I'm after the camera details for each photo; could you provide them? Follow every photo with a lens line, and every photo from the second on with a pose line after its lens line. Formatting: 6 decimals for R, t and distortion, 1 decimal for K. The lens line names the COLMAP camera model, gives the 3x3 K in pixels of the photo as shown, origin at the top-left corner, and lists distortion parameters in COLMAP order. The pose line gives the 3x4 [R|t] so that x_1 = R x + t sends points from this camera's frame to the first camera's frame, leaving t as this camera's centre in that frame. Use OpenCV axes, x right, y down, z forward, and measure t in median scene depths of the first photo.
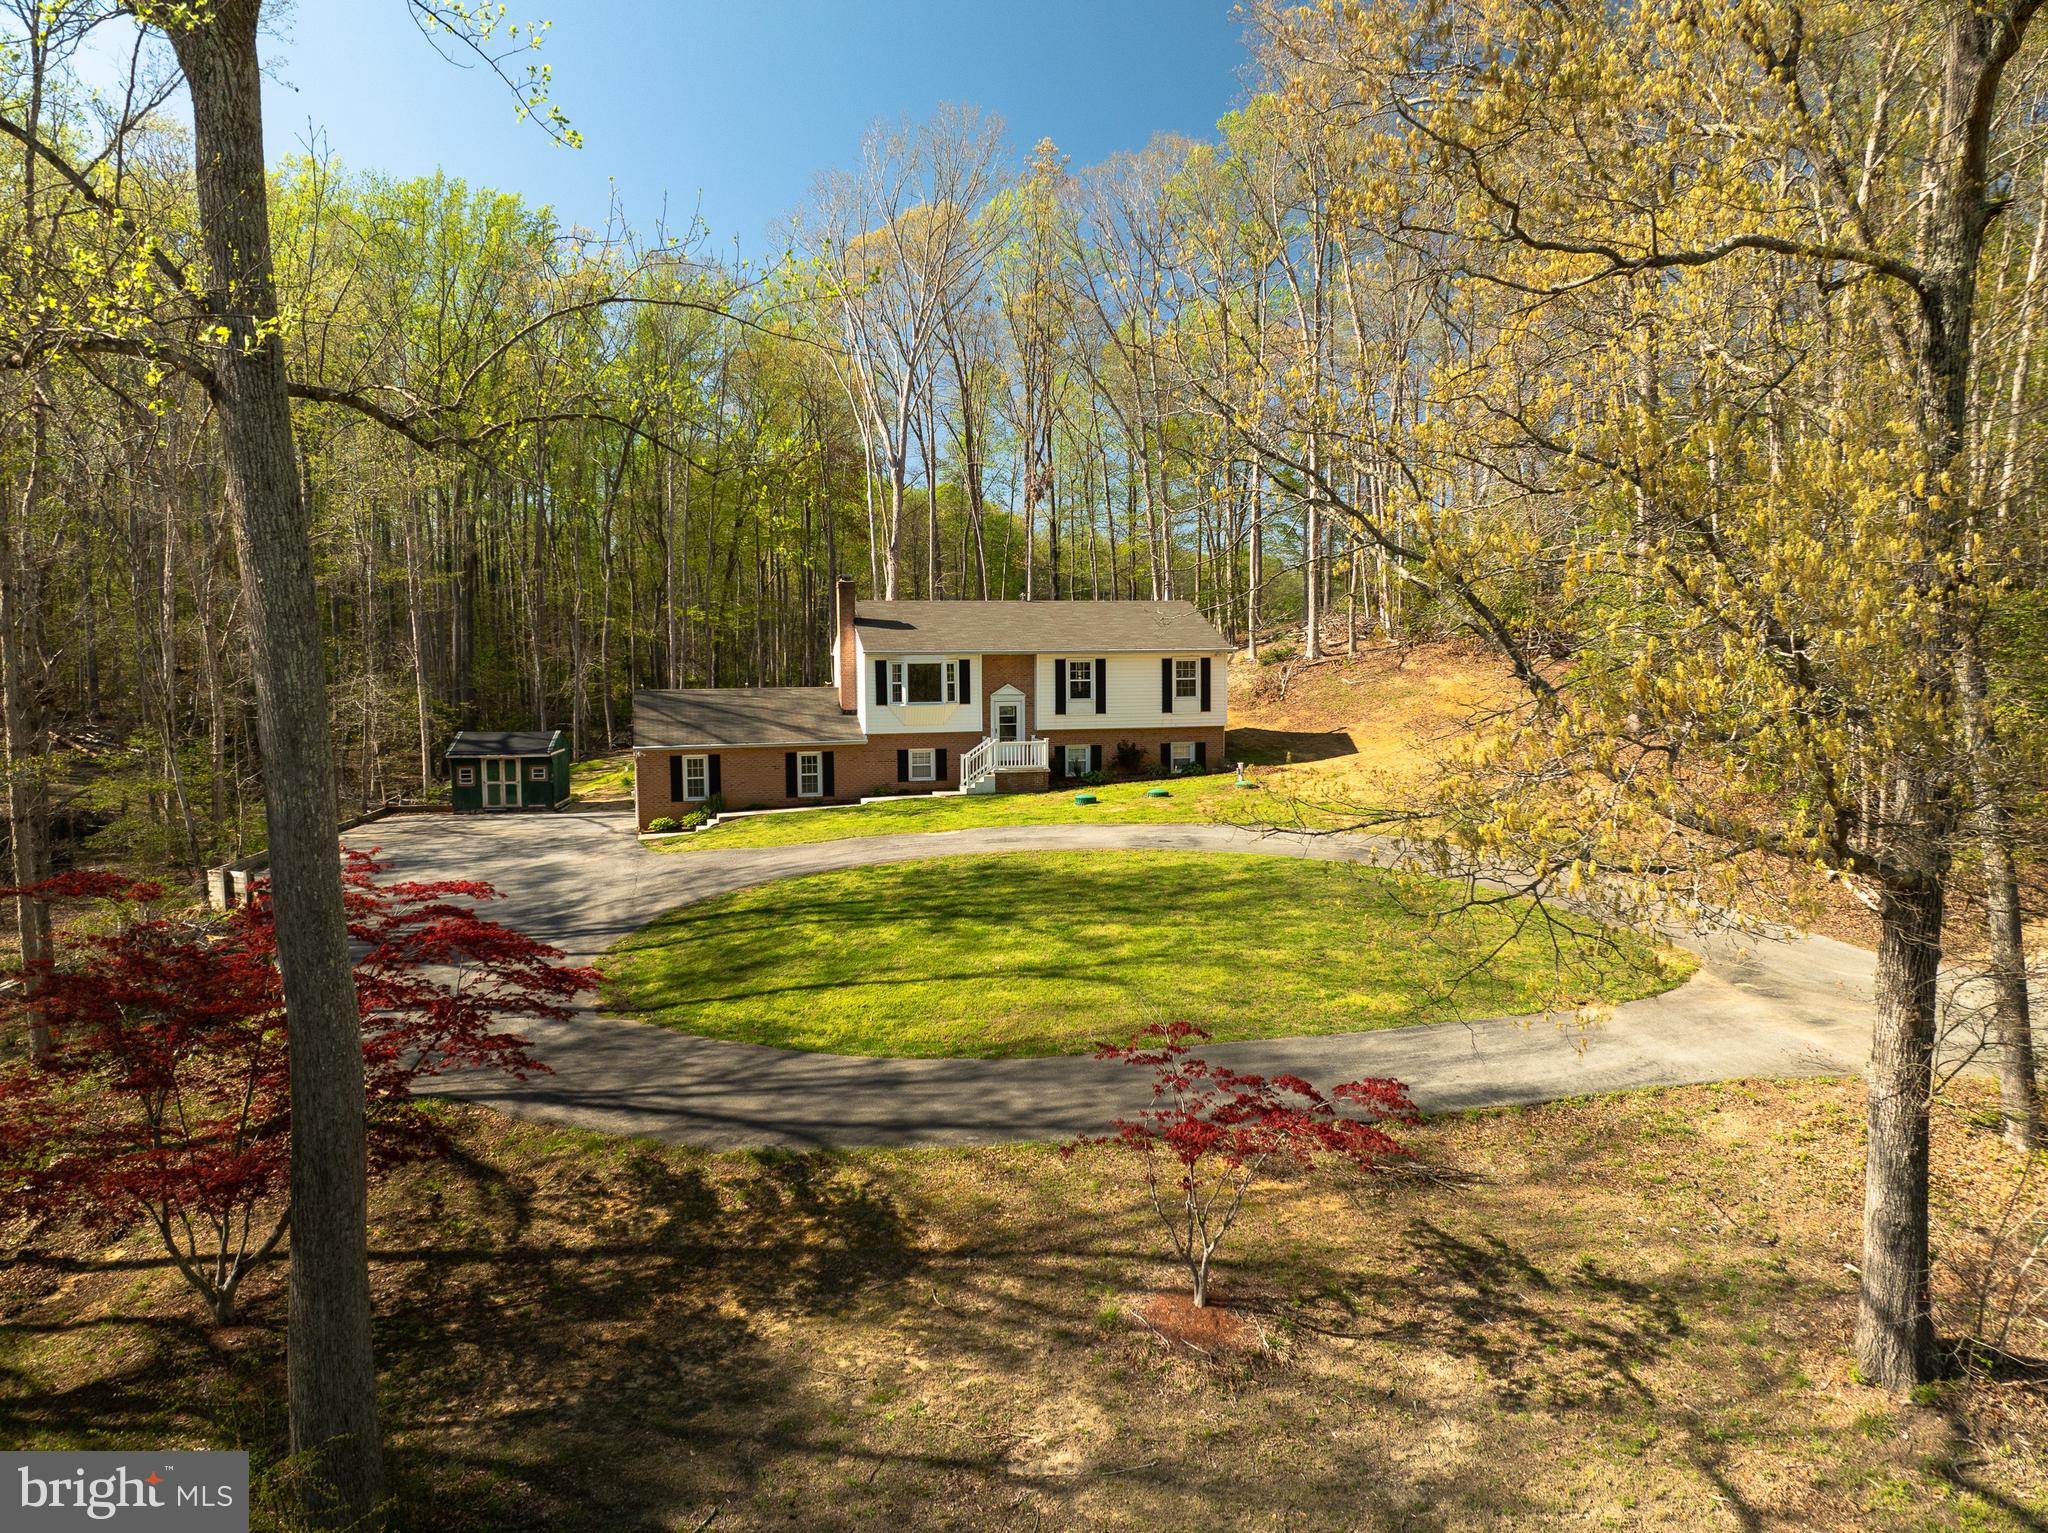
lens RADIAL K [[1443.8, 0, 1031.0], [0, 1443.8, 772.6], [0, 0, 1]] dist [-0.035352, -0.000586]
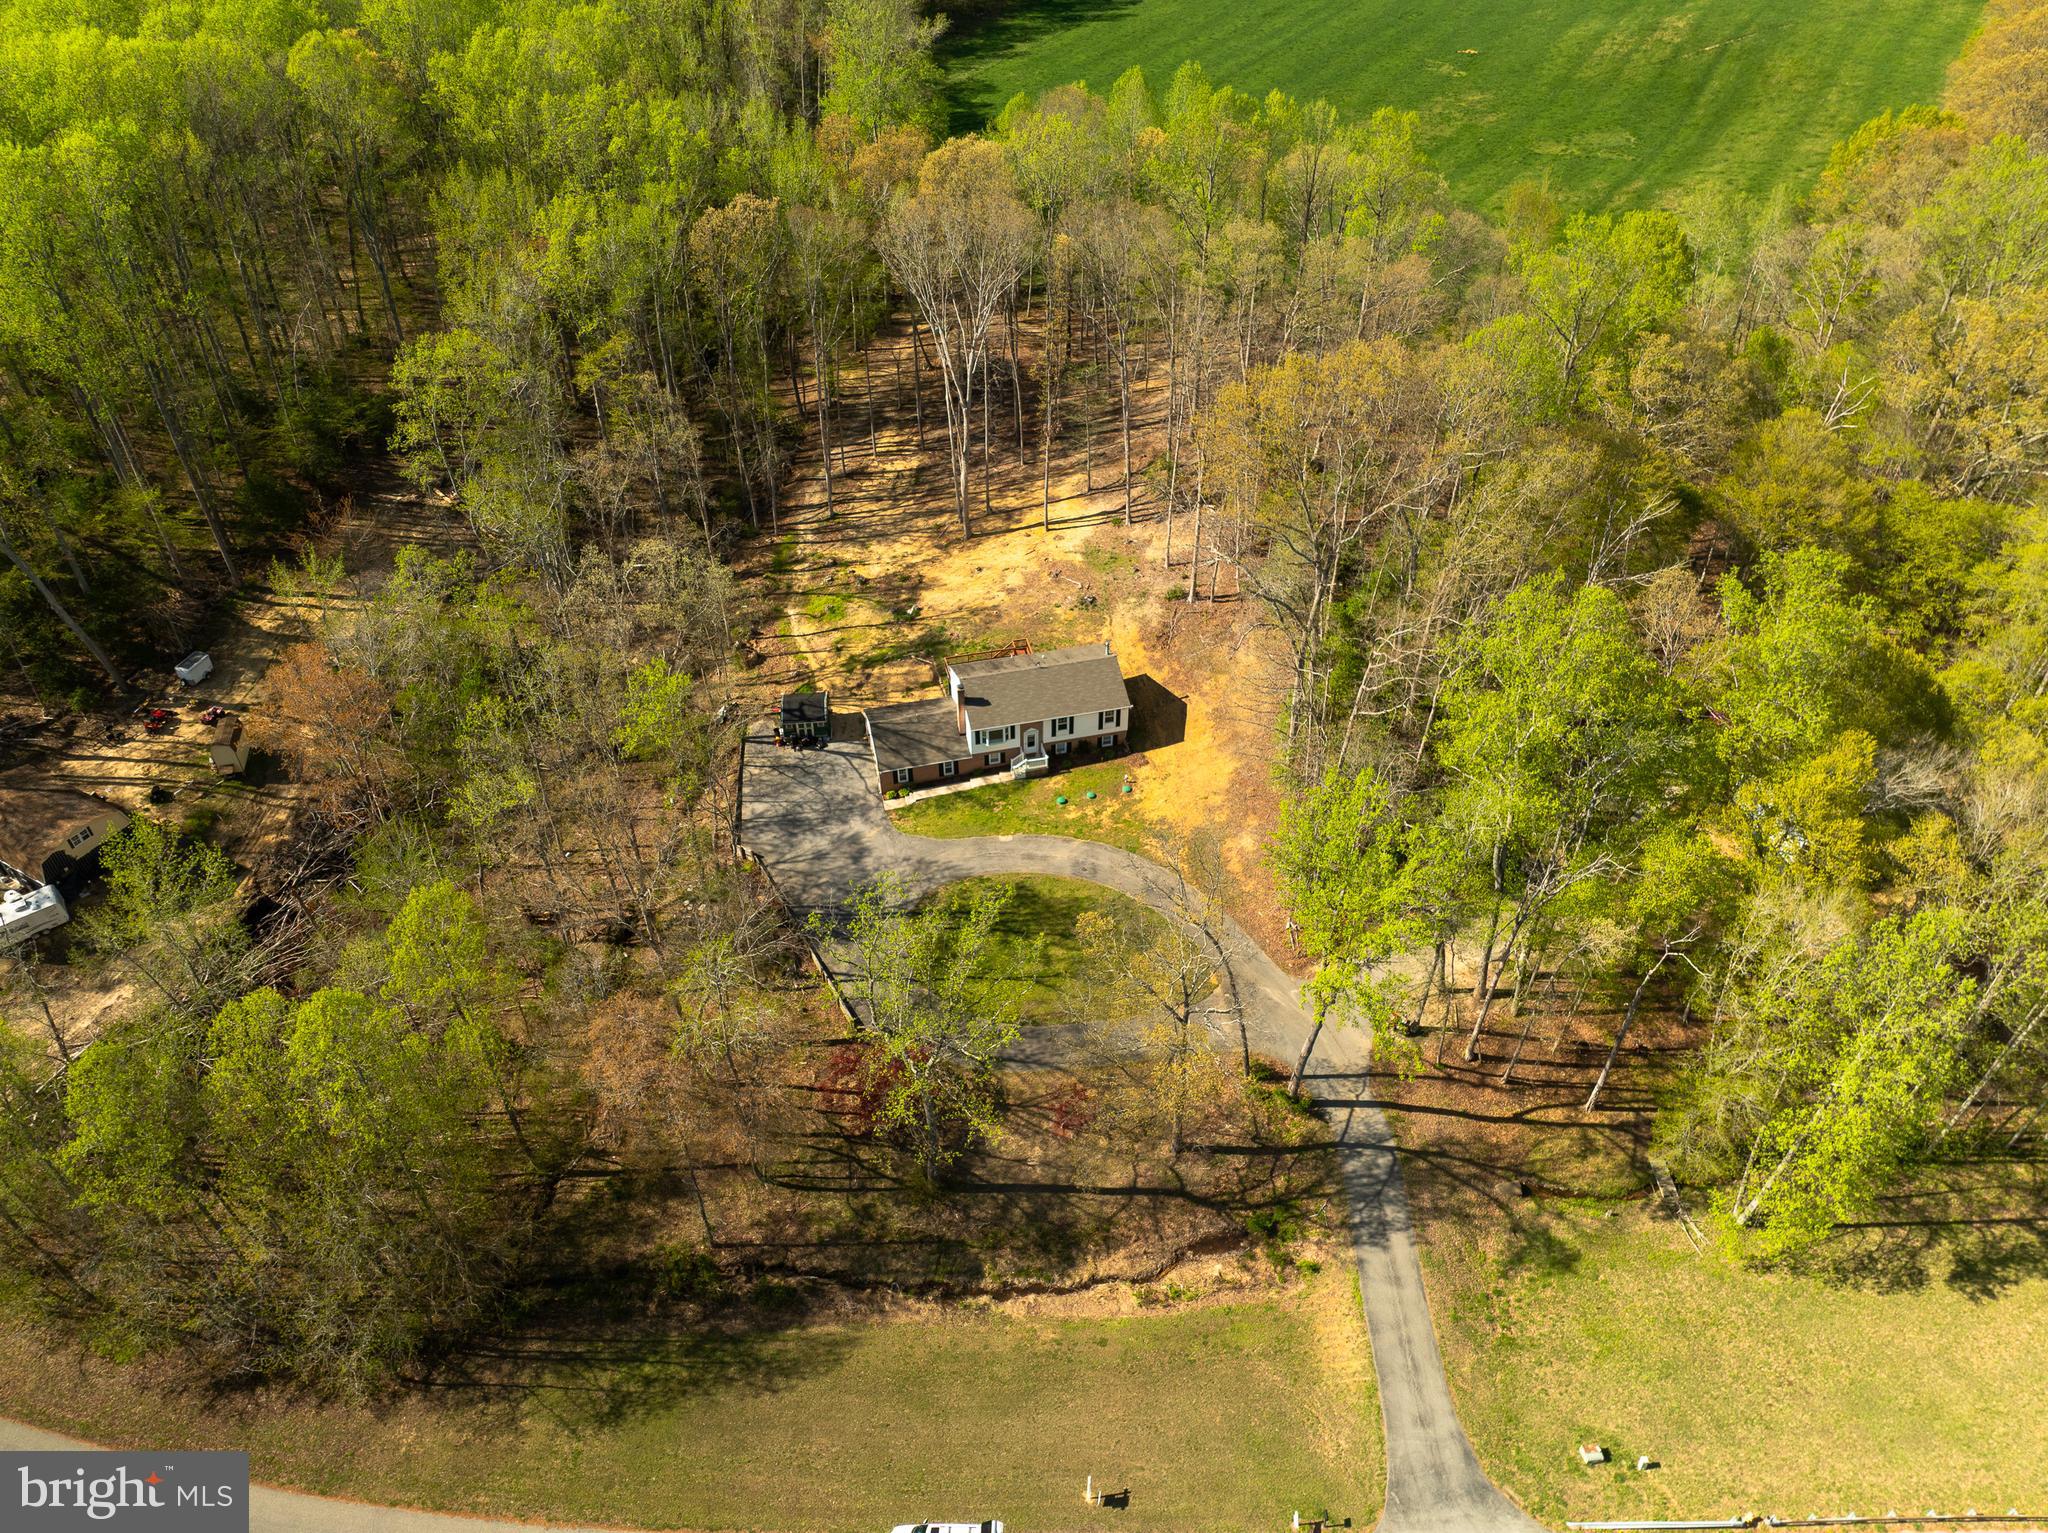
lens RADIAL K [[1438.9, 0, 1024.0], [0, 1438.9, 766.5], [0, 0, 1]] dist [-0.009927, -0.002180]
pose [[0.999506, 0.020876, -0.023502, 0.028159], [-0.002592, 0.799813, 0.600244, -1.399376], [0.031328, -0.599887, 0.799471, -0.887559]]
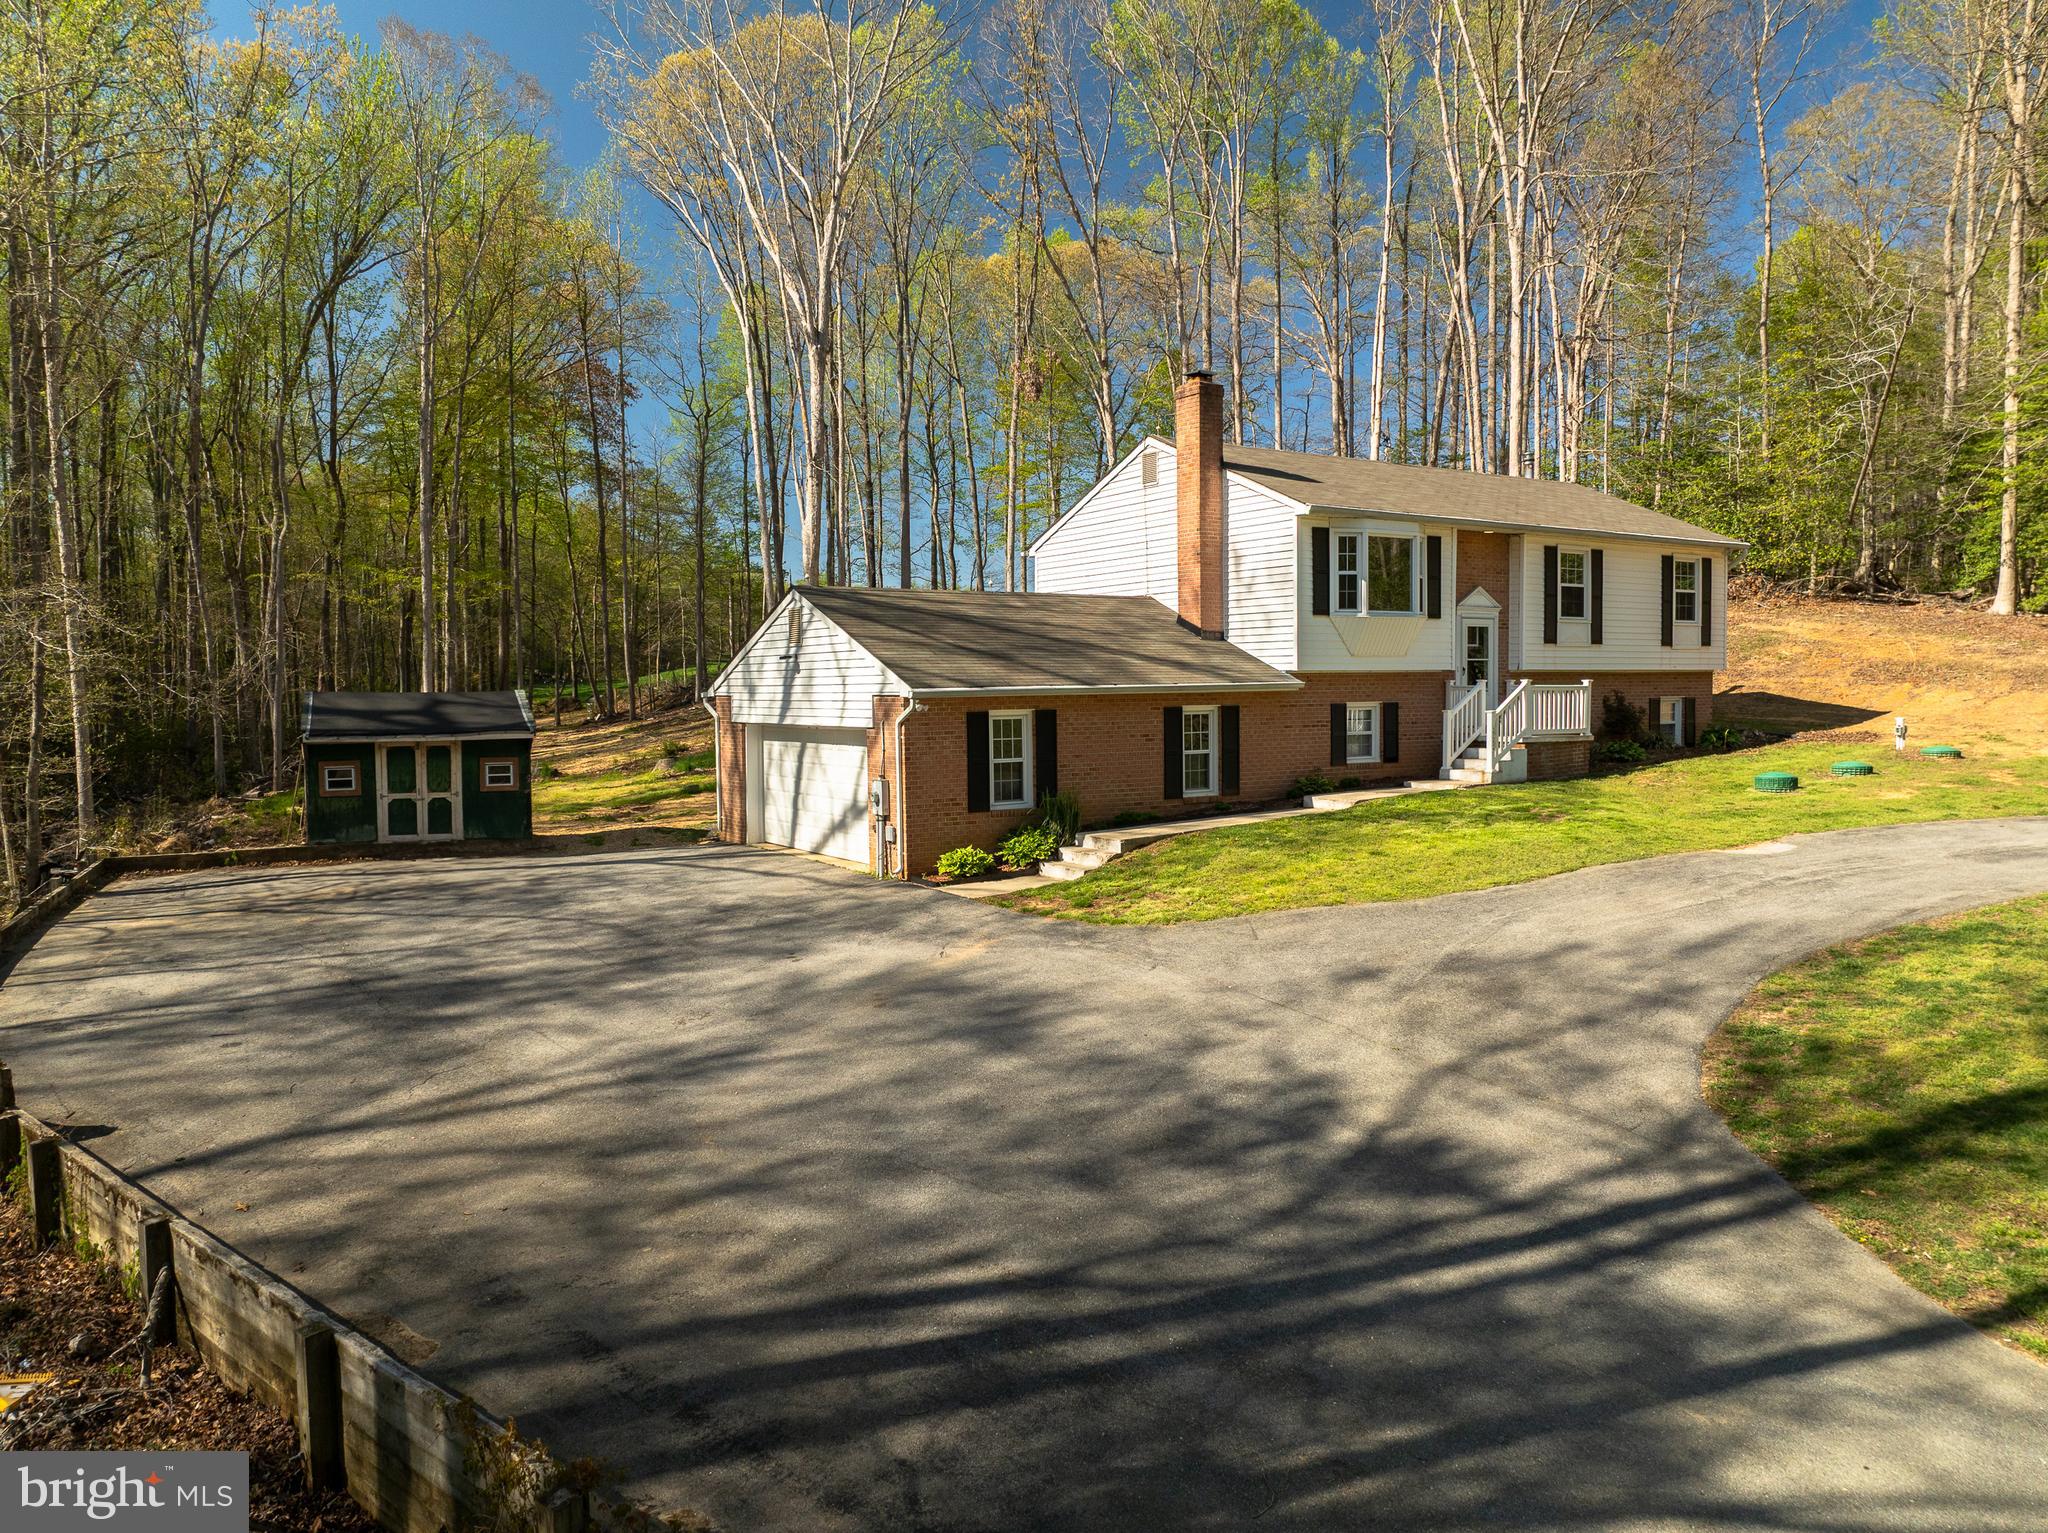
lens RADIAL K [[1443.8, 0, 1031.0], [0, 1443.8, 772.6], [0, 0, 1]] dist [-0.035352, -0.000586]
pose [[0.946440, -0.020350, 0.322239, -0.357888], [0.029997, 0.999237, -0.025000, 0.018525], [-0.321485, 0.033327, 0.946328, 0.535032]]
